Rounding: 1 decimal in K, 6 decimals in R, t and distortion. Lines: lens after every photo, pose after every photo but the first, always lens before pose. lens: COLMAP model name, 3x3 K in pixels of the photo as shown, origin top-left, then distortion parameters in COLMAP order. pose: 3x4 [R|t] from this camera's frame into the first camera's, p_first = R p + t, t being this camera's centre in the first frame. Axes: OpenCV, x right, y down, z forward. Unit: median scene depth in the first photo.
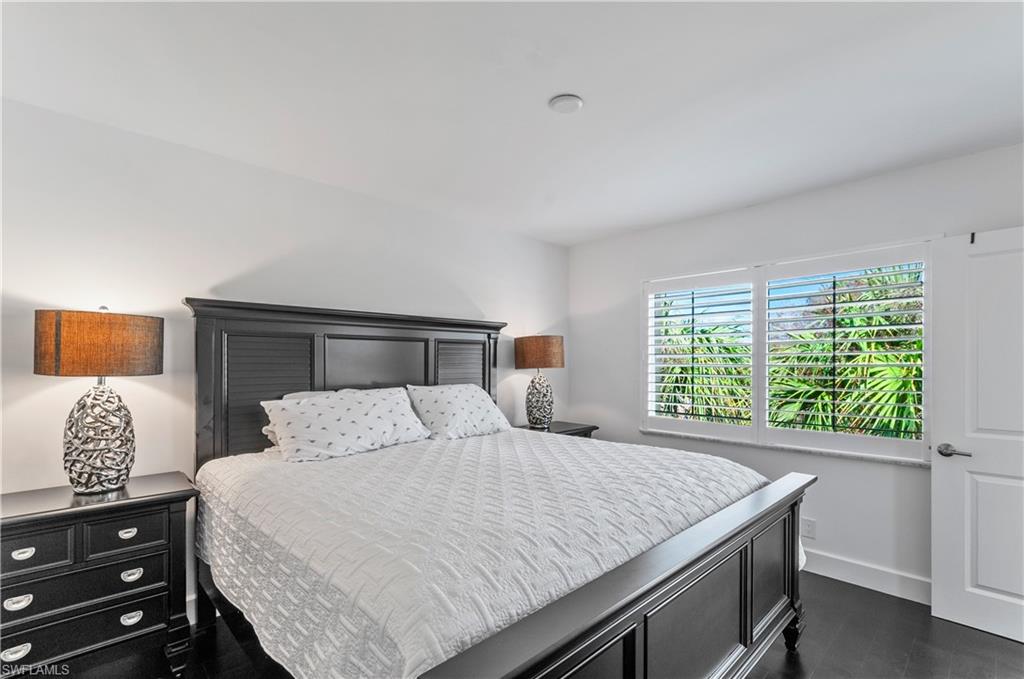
lens RADIAL K [[528.2, 0, 512.5], [0, 528.2, 366.5], [0, 0, 1]] dist [0.000115, -0.000079]
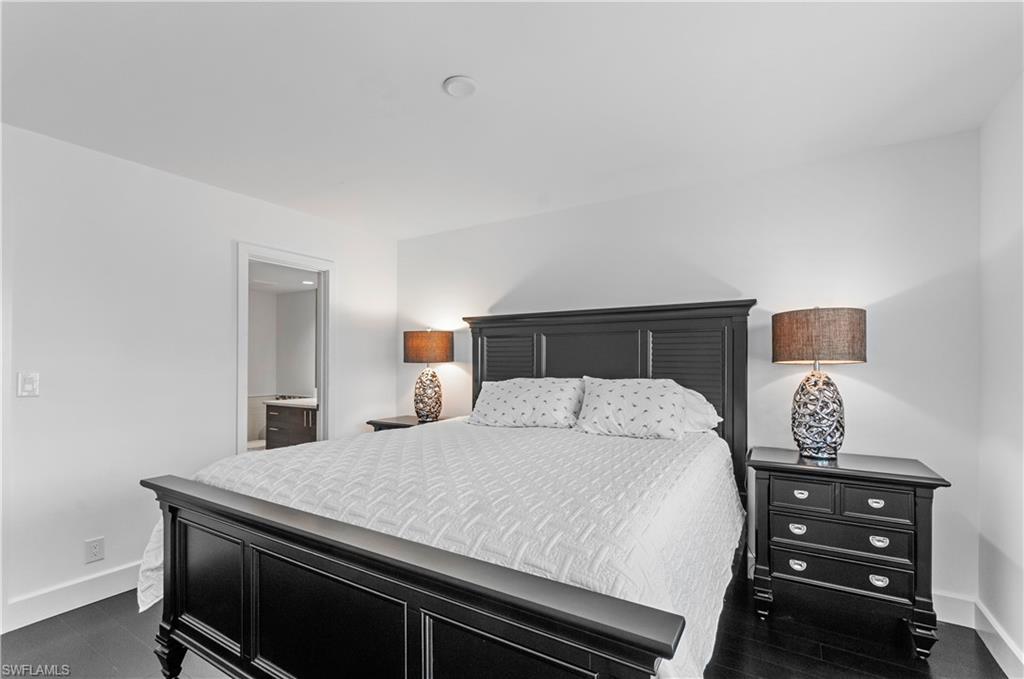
lens RADIAL K [[449.4, 0, 510.2], [0, 449.4, 355.2], [0, 0, 1]] dist [0.000087, -0.000121]
pose [[0.198170, -0.000560, -0.980168, 0.569348], [0.003776, 0.999993, 0.000192, -0.005450], [0.980160, -0.003739, 0.198170, 0.592155]]
